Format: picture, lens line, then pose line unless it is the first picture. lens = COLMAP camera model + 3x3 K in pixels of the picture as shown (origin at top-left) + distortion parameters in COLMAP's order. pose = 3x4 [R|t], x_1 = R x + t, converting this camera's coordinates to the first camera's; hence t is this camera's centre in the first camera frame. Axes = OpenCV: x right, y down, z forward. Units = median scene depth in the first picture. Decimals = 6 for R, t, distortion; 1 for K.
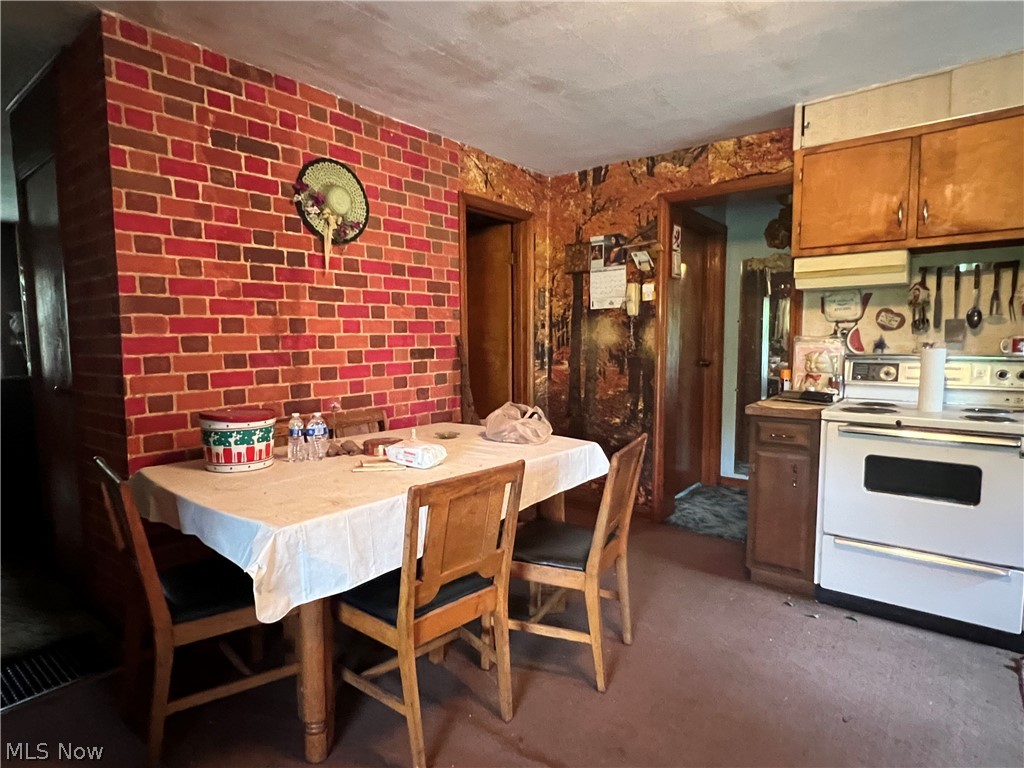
lens RADIAL K [[590.5, 0, 510.1], [0, 590.5, 386.6], [0, 0, 1]] dist [-0.000646, -0.000467]
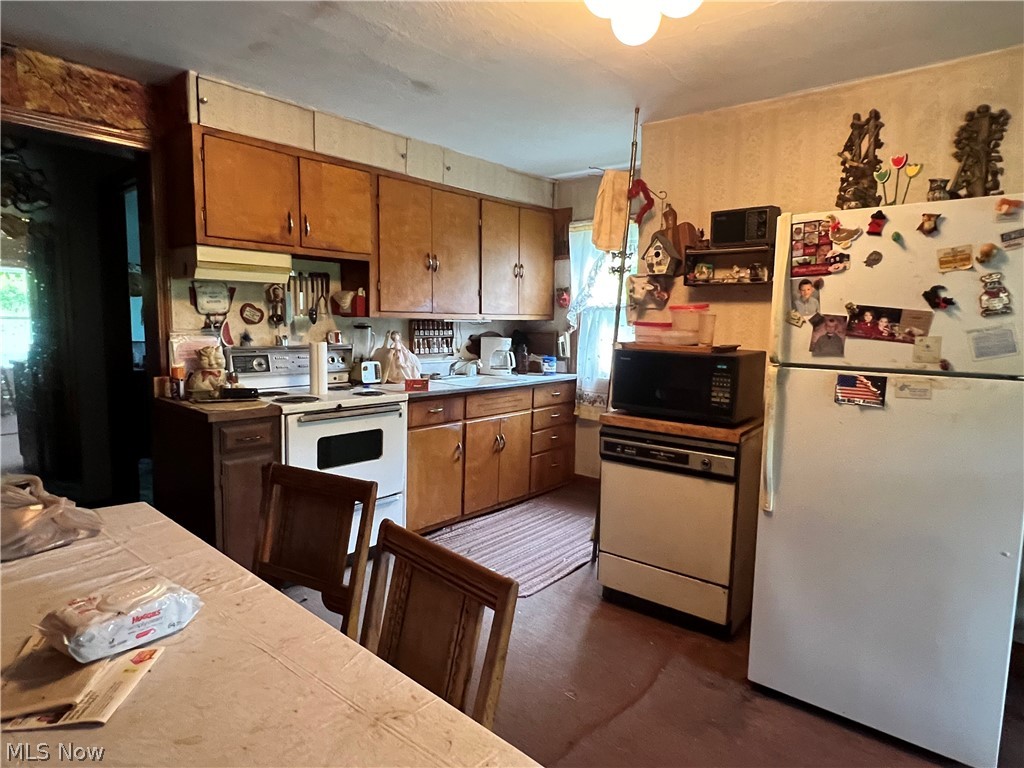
lens RADIAL K [[599.2, 0, 509.4], [0, 599.2, 385.0], [0, 0, 1]] dist [-0.002783, -0.000768]
pose [[0.025449, -0.102520, 0.994405, -0.440401], [0.061534, 0.993002, 0.100801, -0.067396], [-0.997780, 0.058625, 0.031579, 0.510869]]
